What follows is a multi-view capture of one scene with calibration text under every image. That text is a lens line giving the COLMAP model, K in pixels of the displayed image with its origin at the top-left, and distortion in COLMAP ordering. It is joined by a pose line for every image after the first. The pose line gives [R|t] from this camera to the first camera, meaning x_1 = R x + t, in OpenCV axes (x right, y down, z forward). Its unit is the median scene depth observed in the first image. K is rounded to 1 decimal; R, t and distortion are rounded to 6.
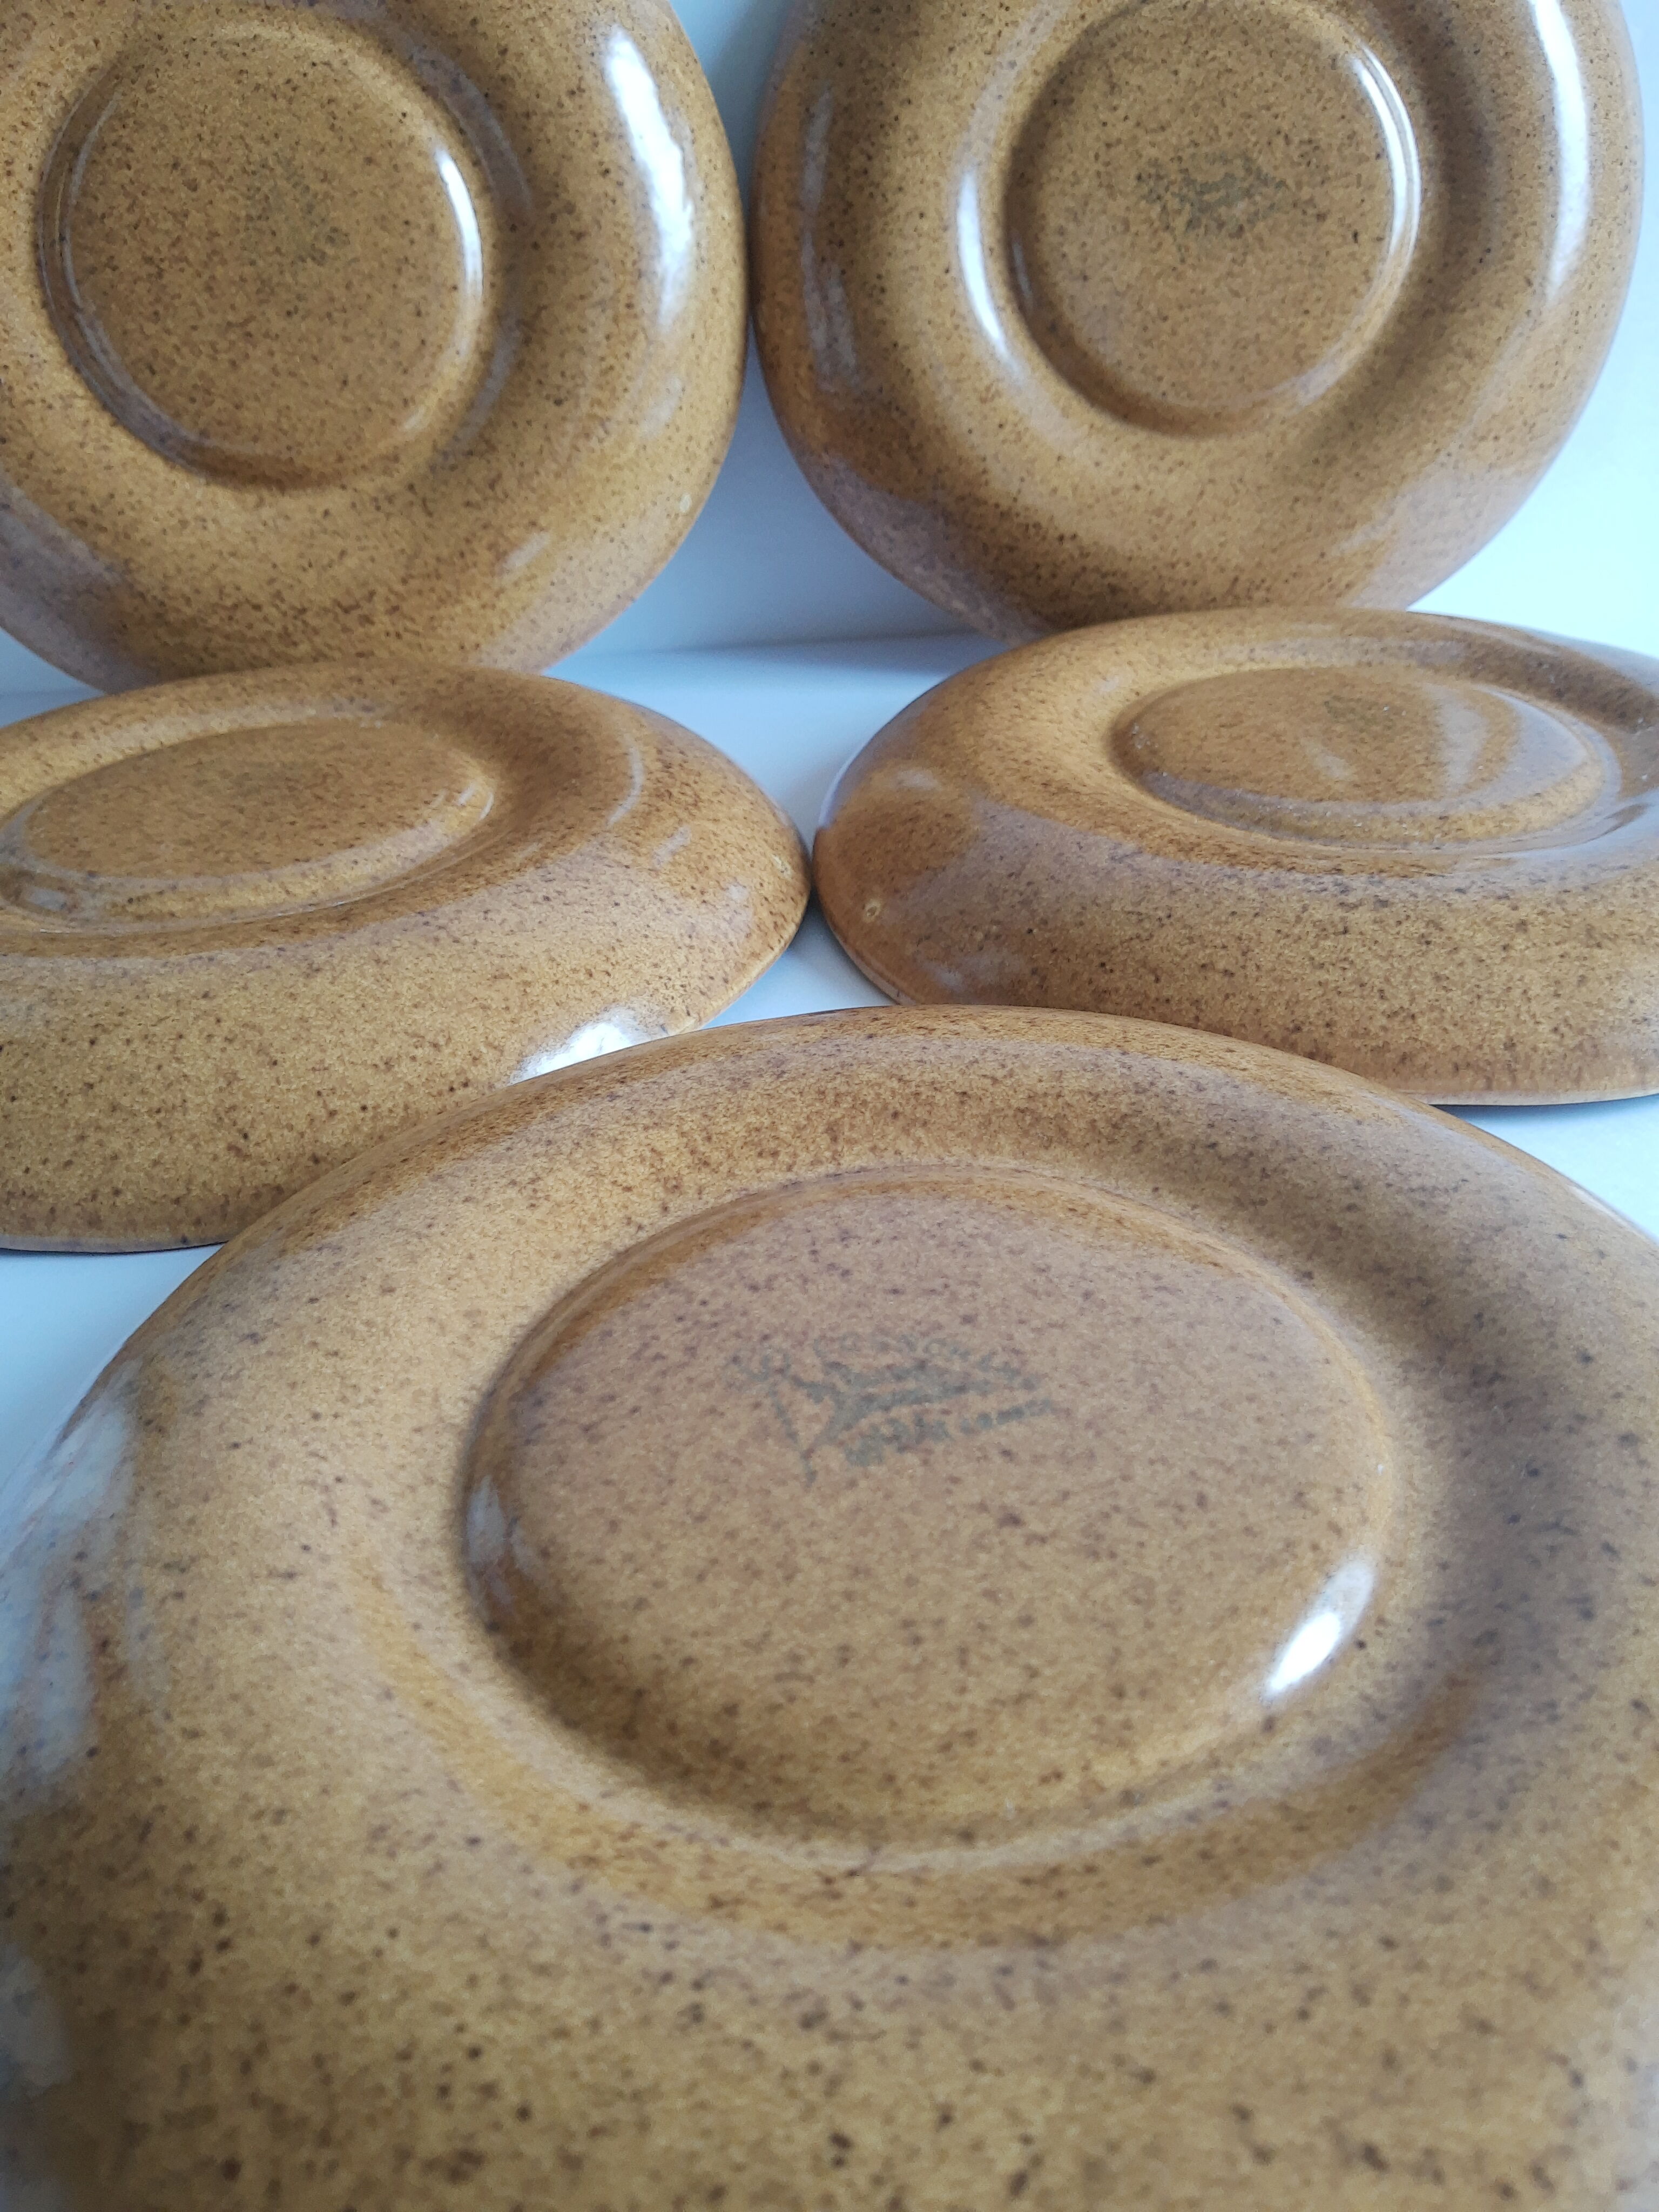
lens RADIAL K [[1792.2, 0, 834.2], [0, 1792.2, 1117.9], [0, 0, 1]] dist [-0.047187, 0.034442]
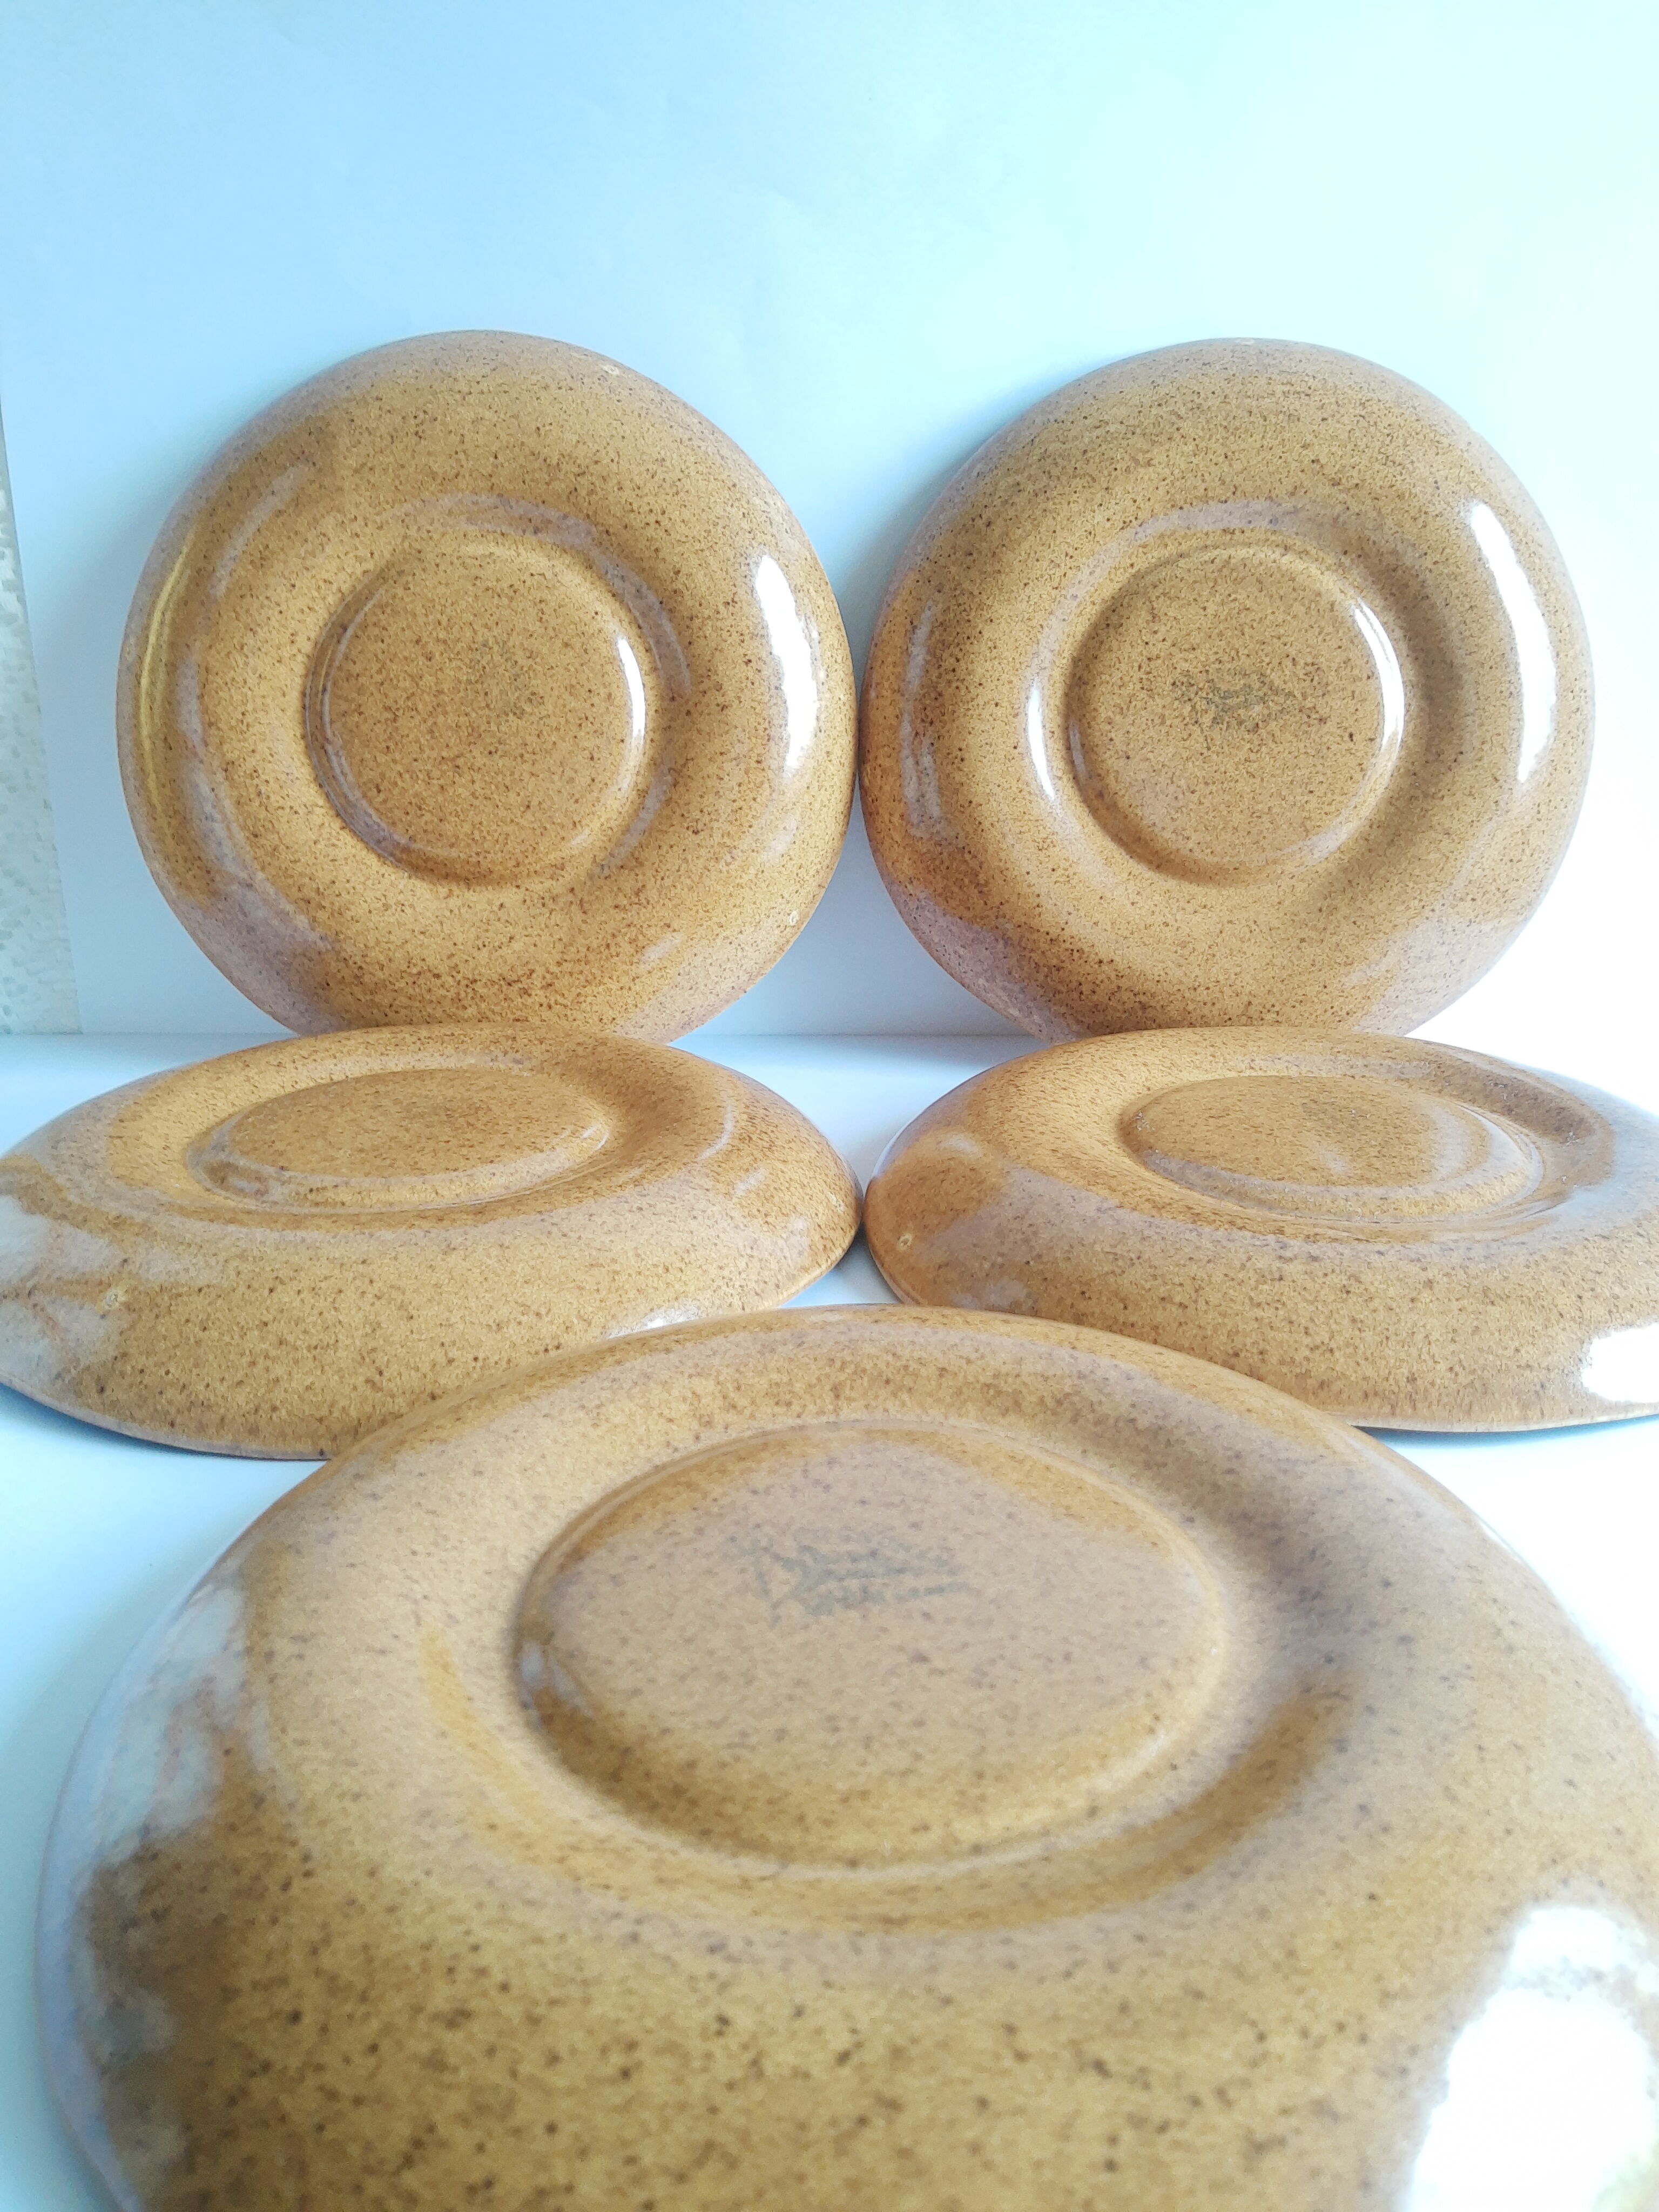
lens RADIAL K [[1792.2, 0, 831.5], [0, 1792.2, 1103.7], [0, 0, 1]] dist [-0.047187, 0.034442]
pose [[0.995129, 0.063505, -0.075397, 0.066511], [-0.078997, 0.971247, -0.224586, 0.079983], [0.058967, 0.229448, 0.971533, -0.237188]]
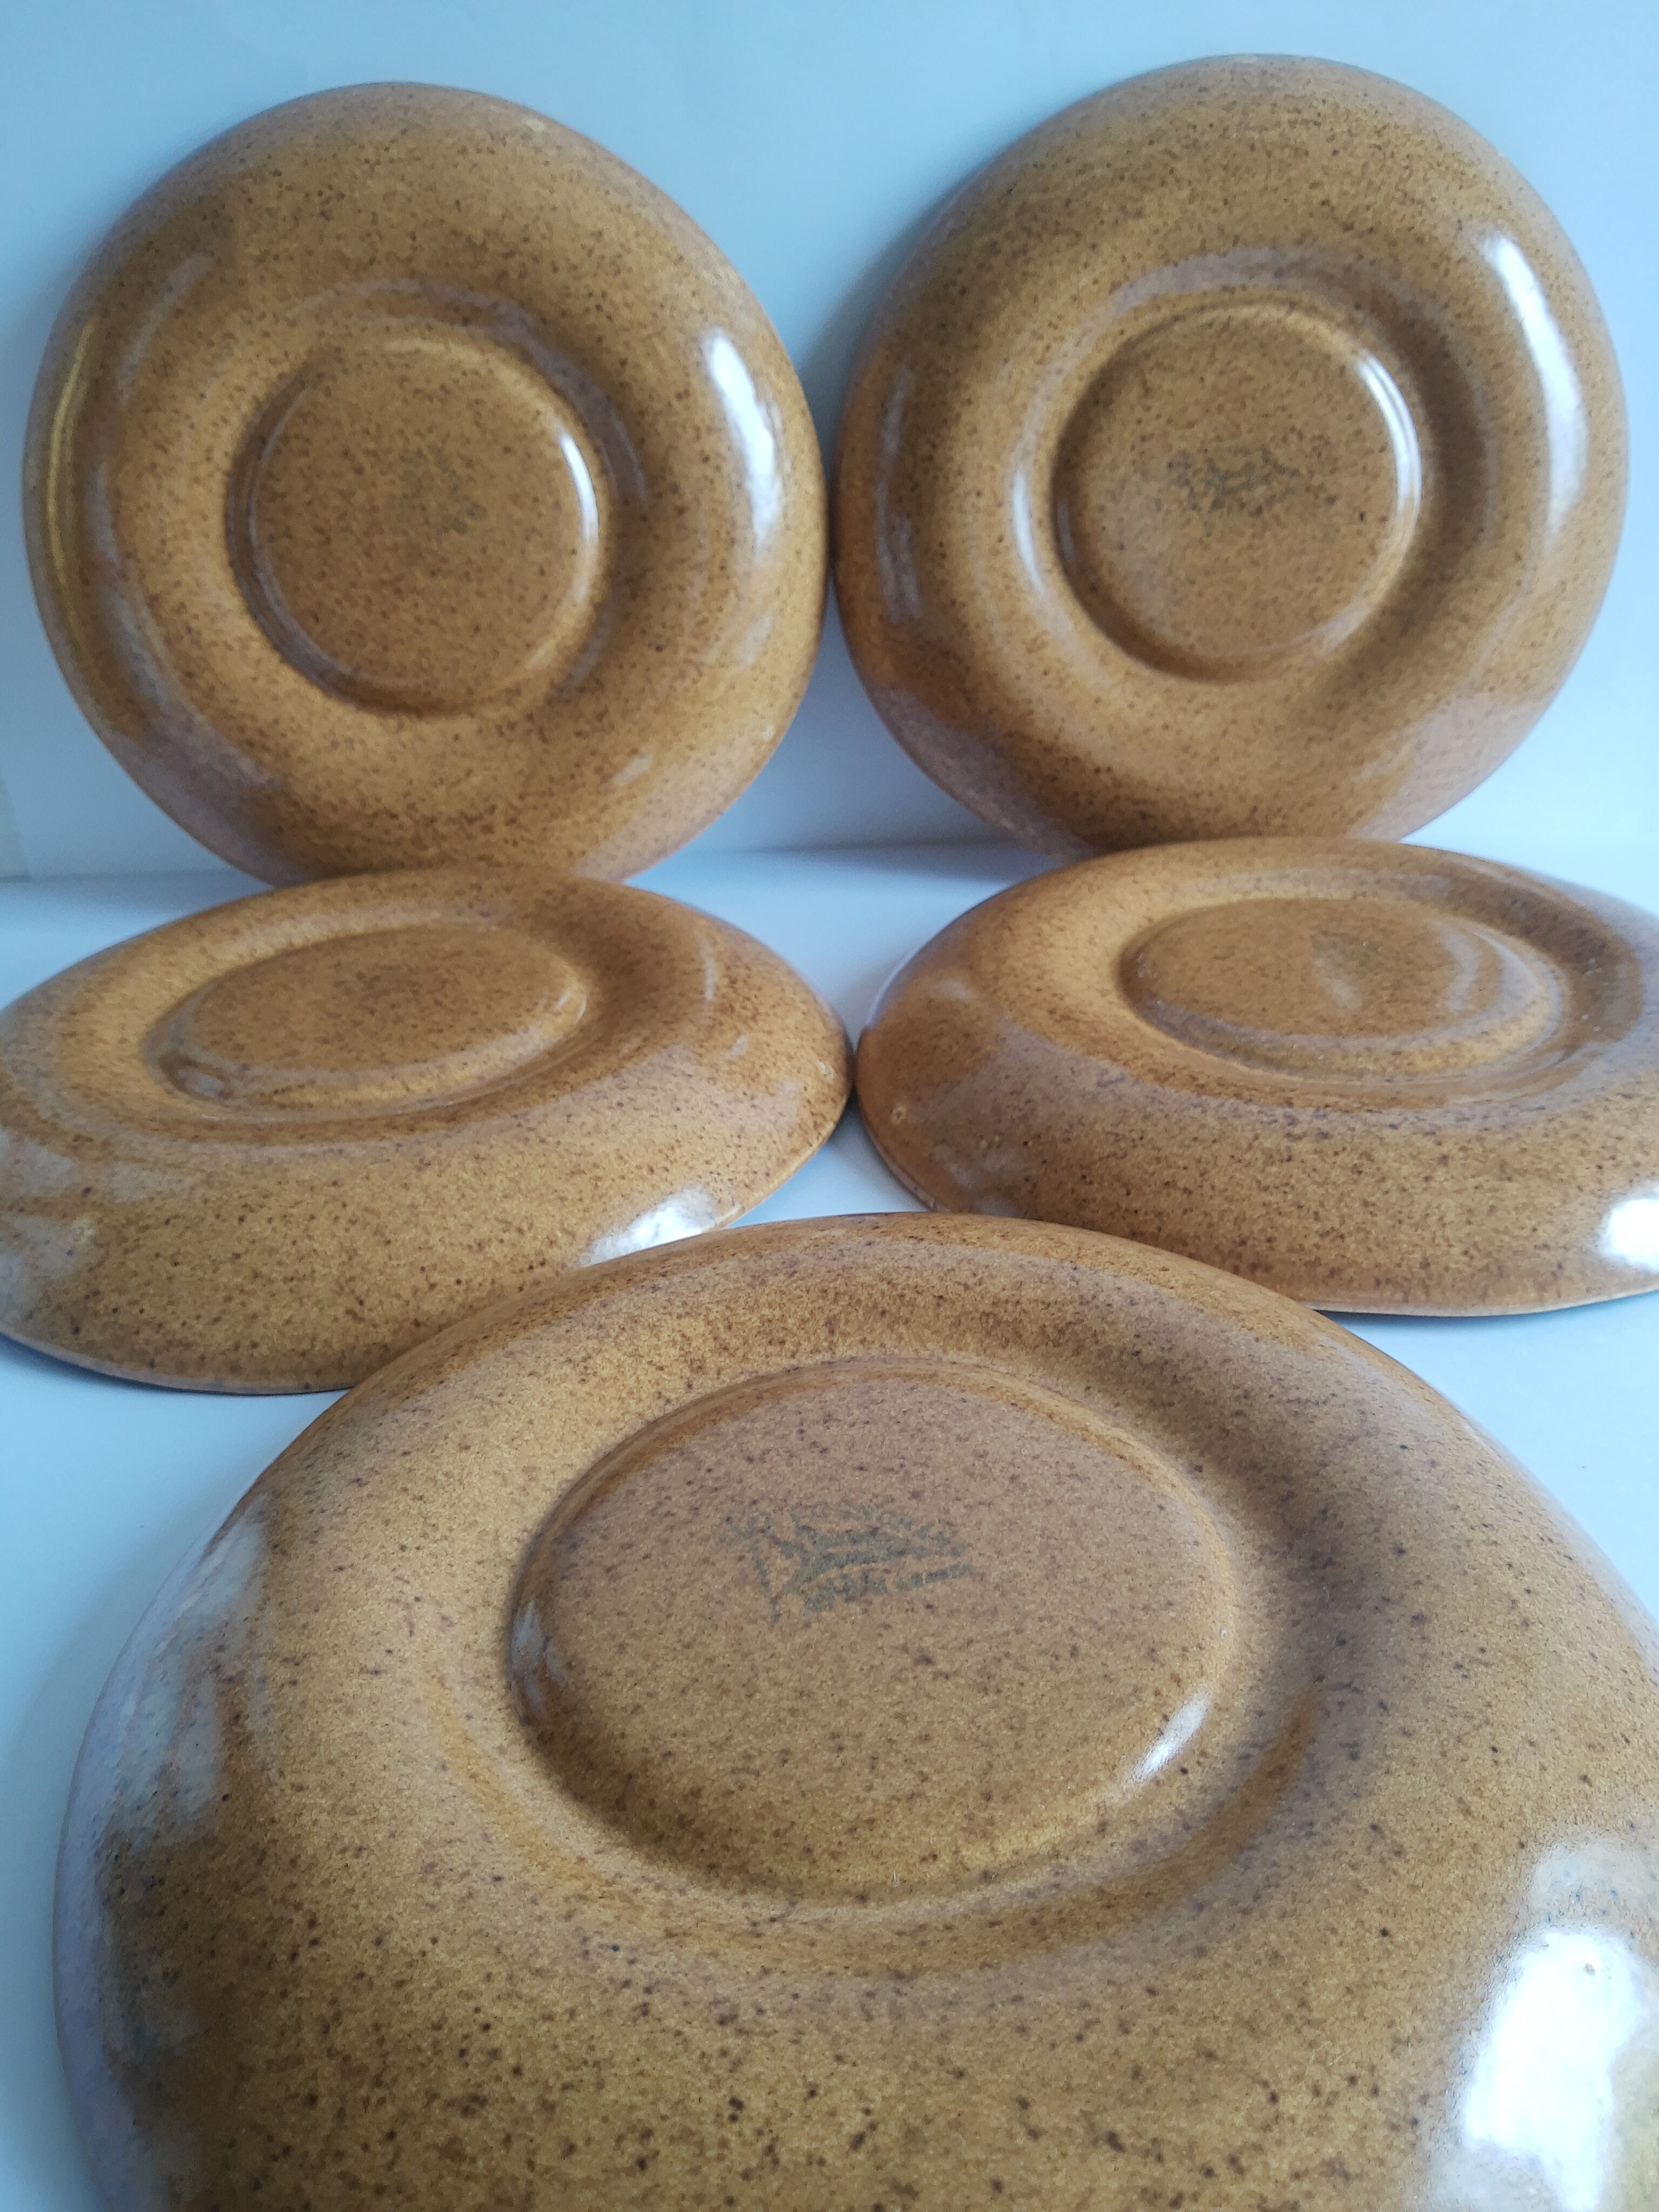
lens RADIAL K [[1792.2, 0, 838.0], [0, 1792.2, 1125.4], [0, 0, 1]] dist [-0.047187, 0.034442]
pose [[0.997420, 0.033541, -0.063469, 0.065636], [-0.036737, 0.998079, -0.049877, -0.058650], [0.061674, 0.052080, 0.996737, -0.196144]]
